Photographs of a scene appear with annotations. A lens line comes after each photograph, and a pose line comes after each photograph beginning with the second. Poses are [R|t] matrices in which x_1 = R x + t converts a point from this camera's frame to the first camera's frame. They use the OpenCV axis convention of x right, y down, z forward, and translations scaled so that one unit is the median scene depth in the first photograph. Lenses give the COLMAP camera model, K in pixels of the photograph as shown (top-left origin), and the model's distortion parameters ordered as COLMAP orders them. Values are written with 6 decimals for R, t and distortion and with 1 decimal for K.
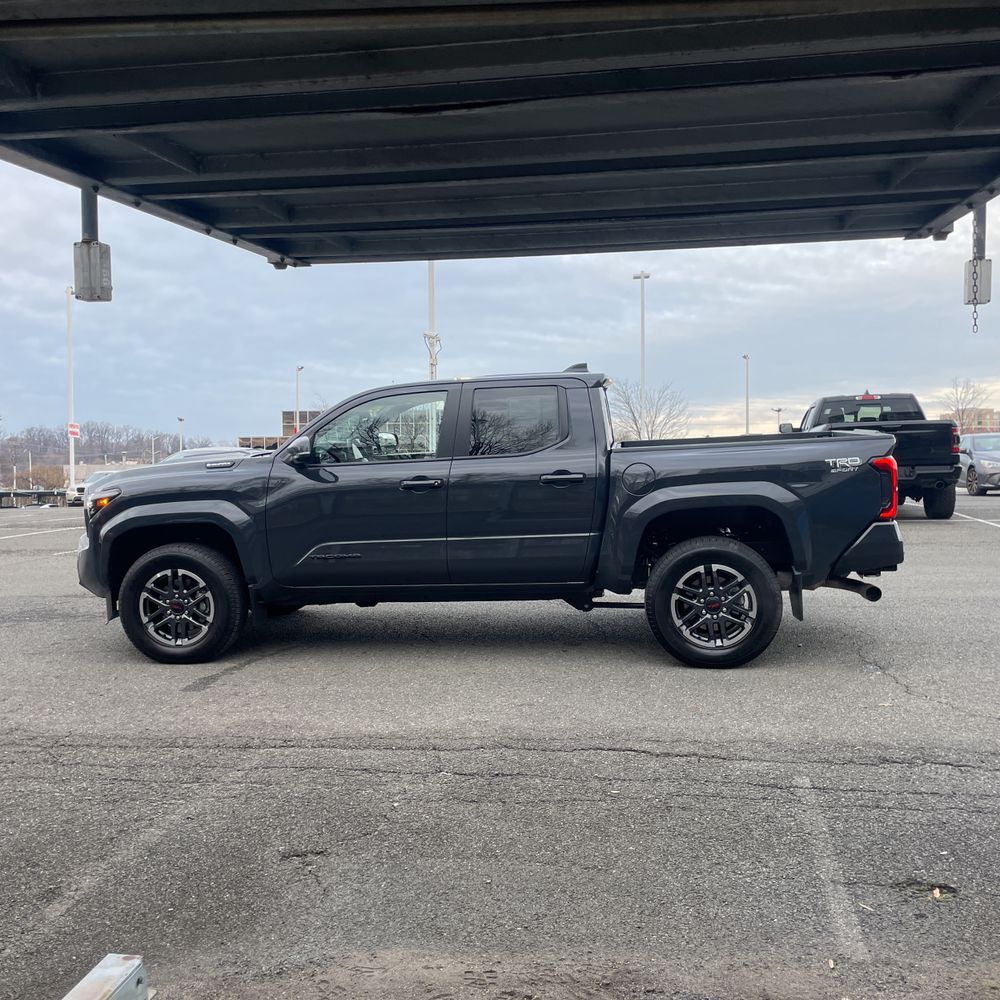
lens RADIAL K [[1138.7, 0, 477.1], [0, 1138.7, 498.8], [0, 0, 1]] dist [0.090620, -0.015791]
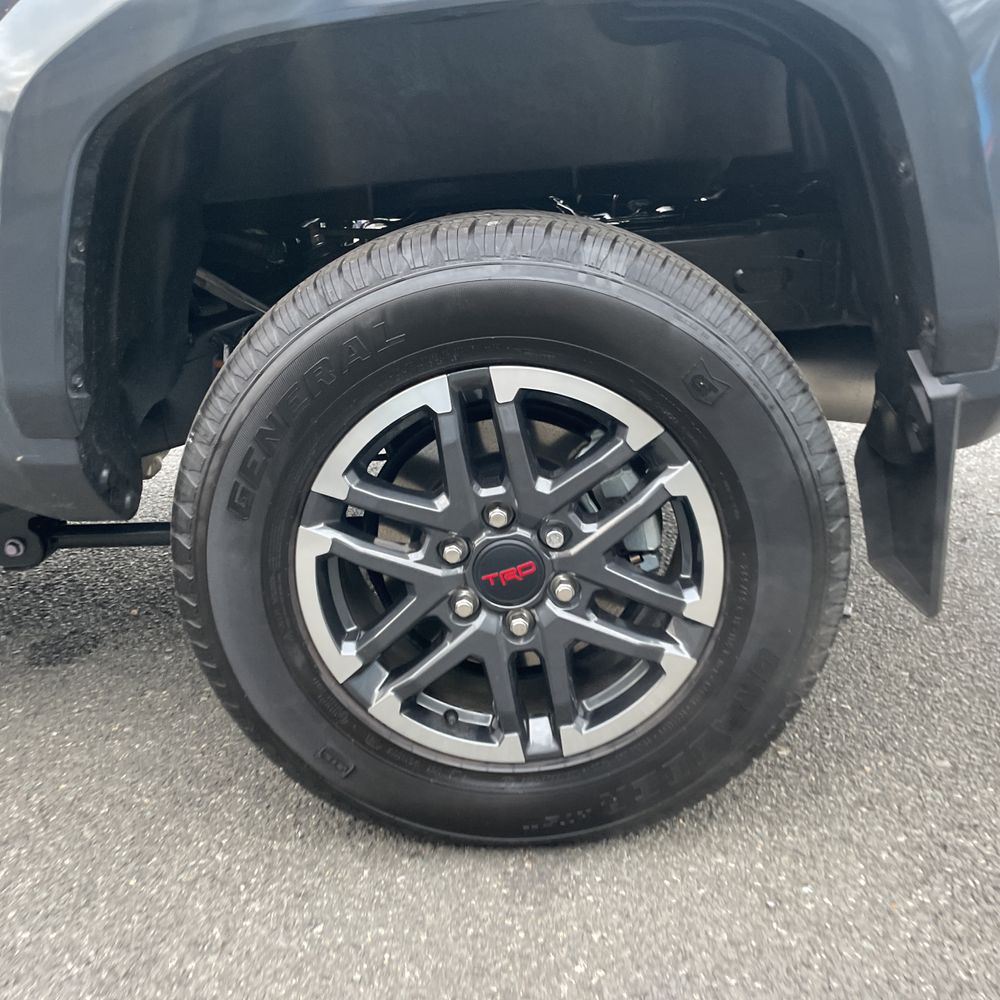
lens RADIAL K [[1005.0, 0, 518.3], [0, 1005.0, 517.6], [0, 0, 1]] dist [0.099232, -0.130087]
pose [[0.992038, -0.067864, 0.106091, 0.182719], [0.040060, 0.968682, 0.245050, 0.039634], [-0.119398, -0.238849, 0.963688, 0.800364]]
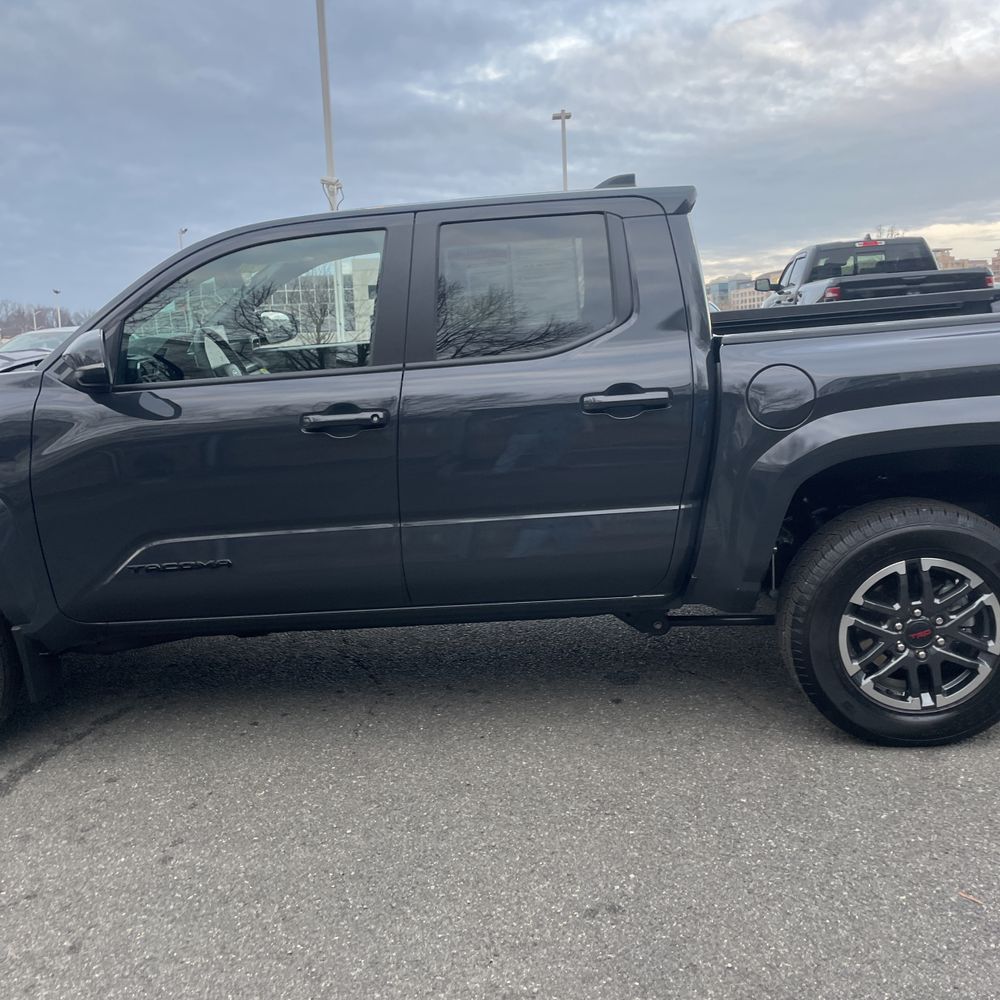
lens RADIAL K [[1088.5, 0, 494.6], [0, 1088.5, 522.8], [0, 0, 1]] dist [0.081667, -0.027033]
pose [[0.993544, -0.050489, 0.101597, -0.034311], [0.035188, 0.988492, 0.147127, -0.036558], [-0.107856, -0.142602, 0.983886, 0.510146]]
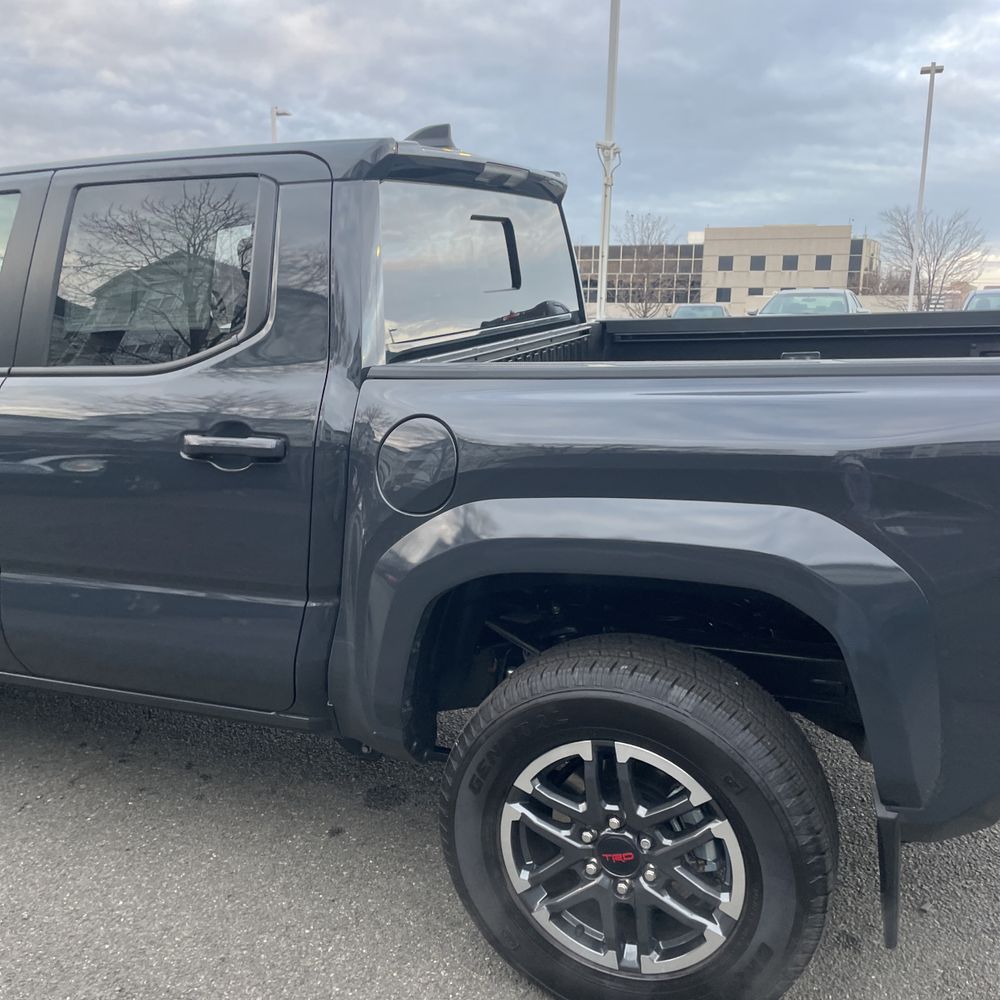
lens RADIAL K [[1055.3, 0, 499.3], [0, 1055.3, 529.8], [0, 0, 1]] dist [0.093216, -0.124314]
pose [[0.967977, 0.071685, -0.240585, 0.231190], [-0.026307, 0.982052, 0.186769, -0.054836], [0.249655, -0.174459, 0.952490, 0.683430]]
